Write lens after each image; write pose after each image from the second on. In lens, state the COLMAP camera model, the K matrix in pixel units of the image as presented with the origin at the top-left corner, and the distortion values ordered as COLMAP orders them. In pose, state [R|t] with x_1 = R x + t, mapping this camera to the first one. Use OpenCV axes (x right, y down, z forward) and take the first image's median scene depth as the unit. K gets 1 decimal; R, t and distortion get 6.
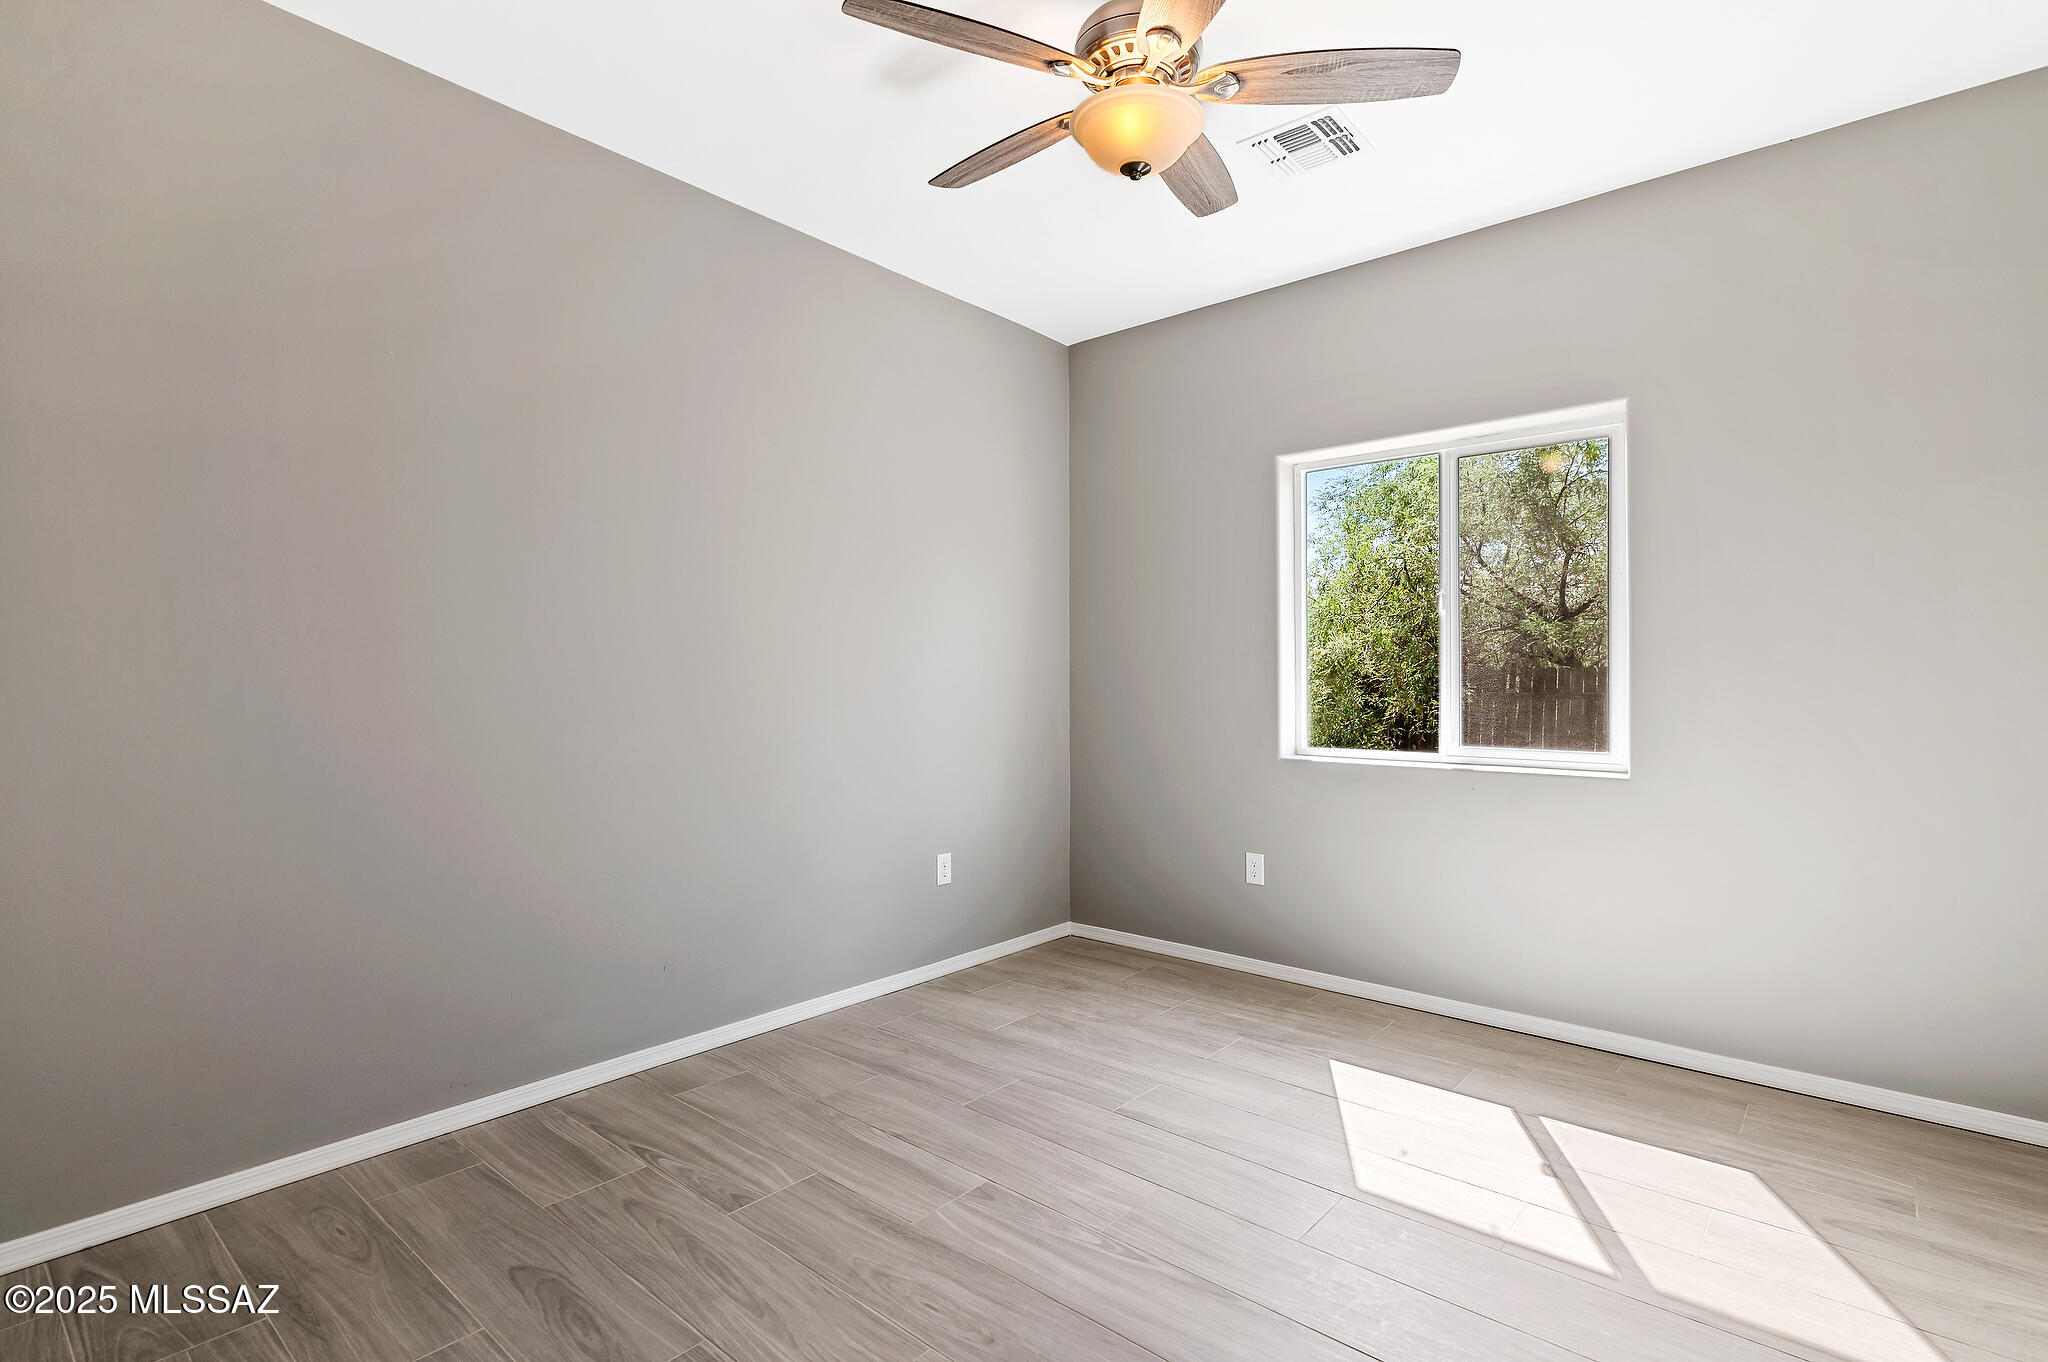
lens RADIAL K [[953.3, 0, 1026.9], [0, 953.3, 672.8], [0, 0, 1]] dist [0.008801, -0.000003]
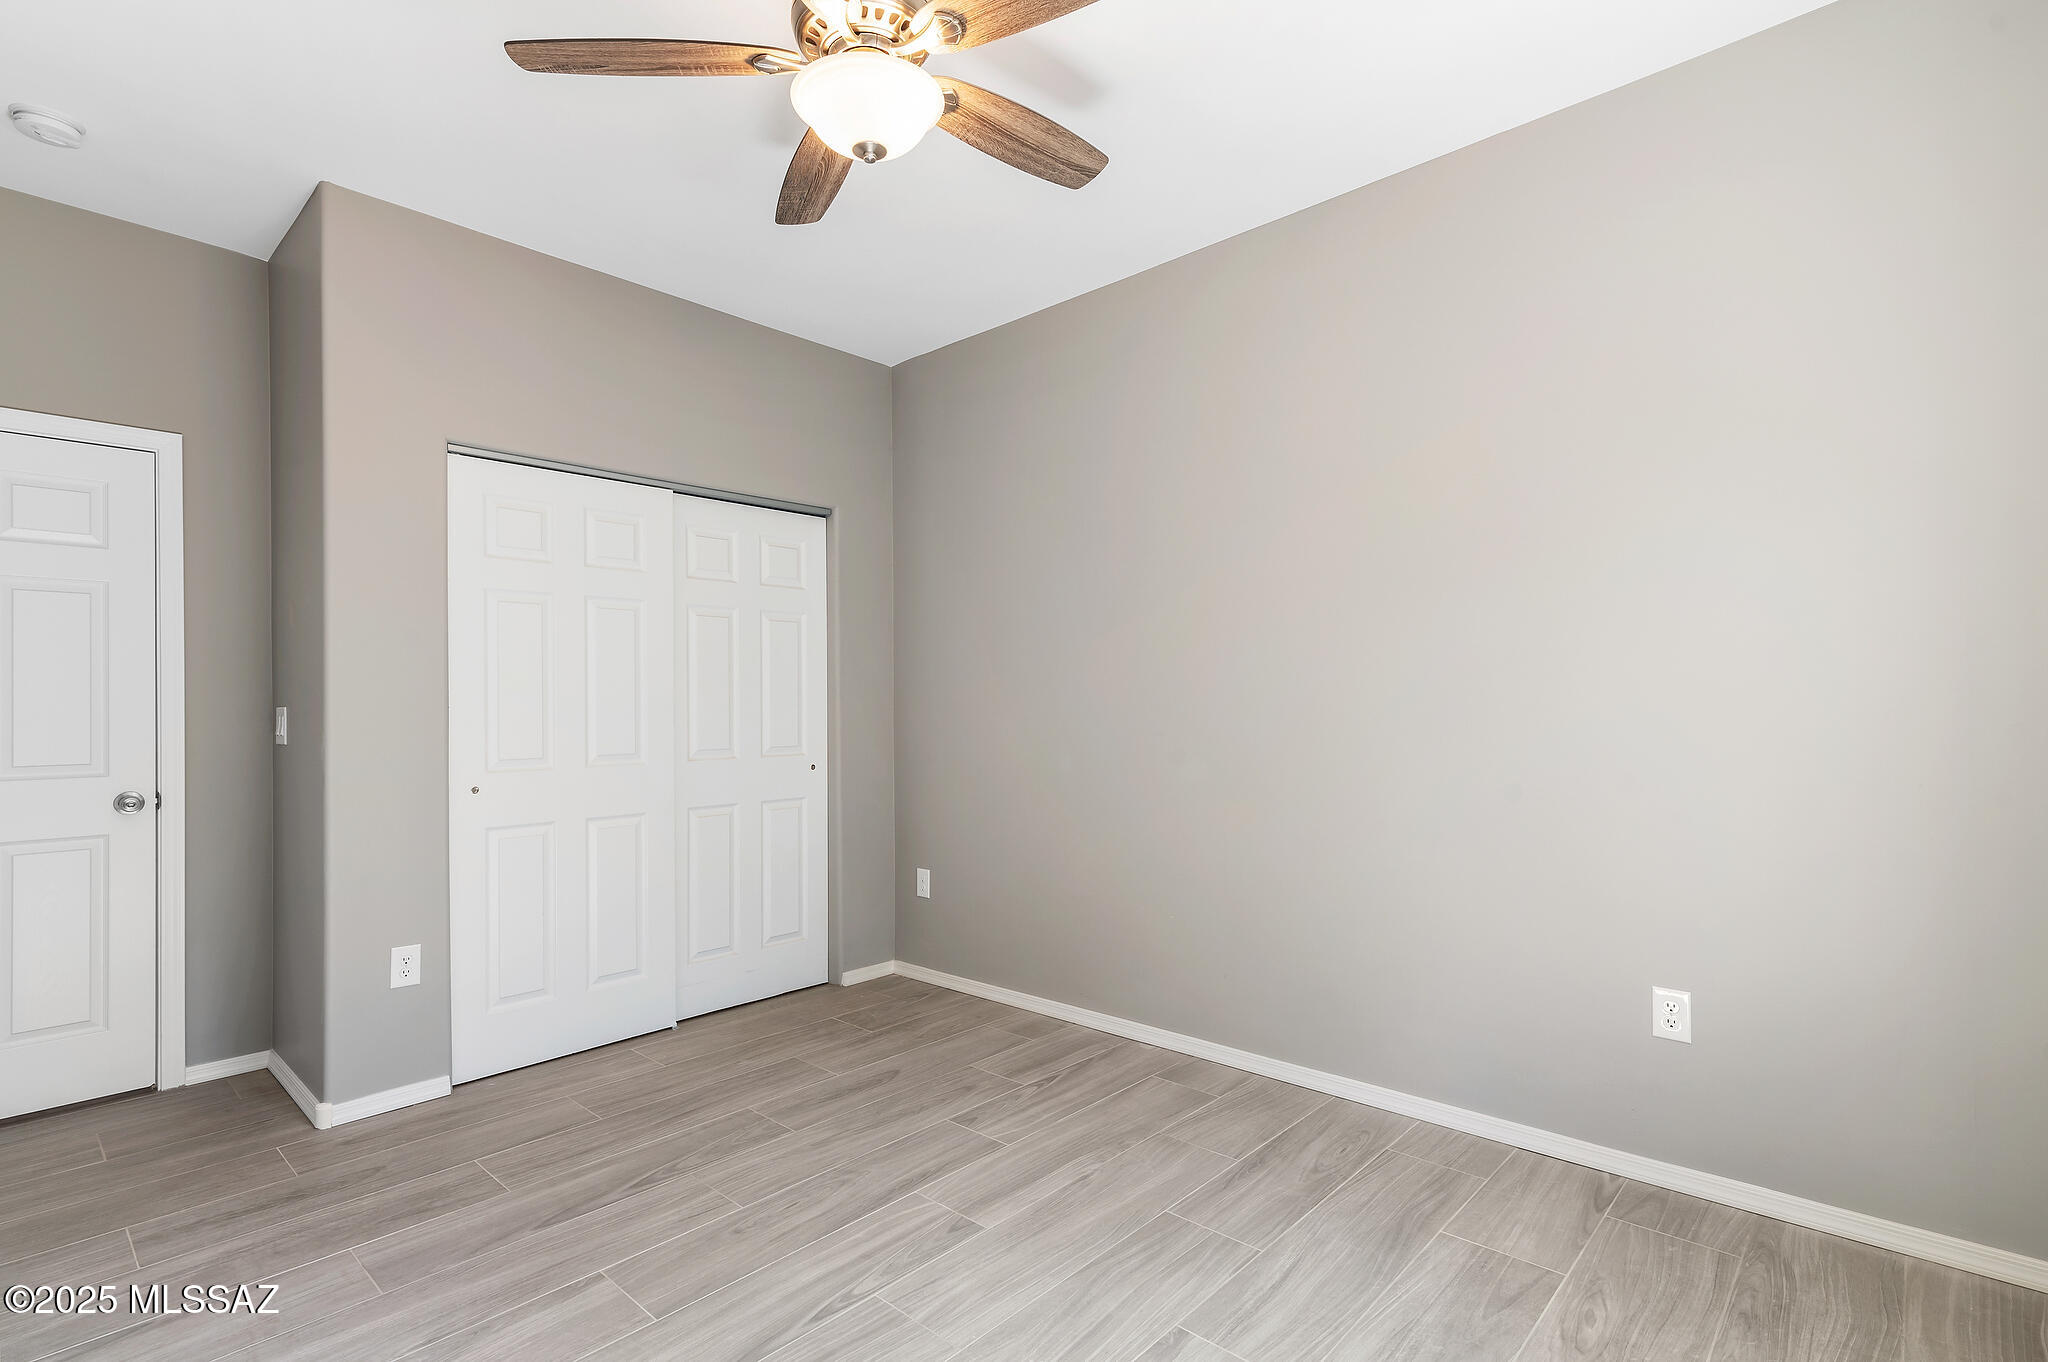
lens RADIAL K [[953.3, 0, 1022.3], [0, 953.3, 699.6], [0, 0, 1]] dist [0.008801, -0.000003]
pose [[-0.011021, -0.015314, -0.999822, 0.849488], [0.014005, 0.999782, -0.015468, 0.020016], [0.999841, -0.014173, -0.010804, 0.975640]]
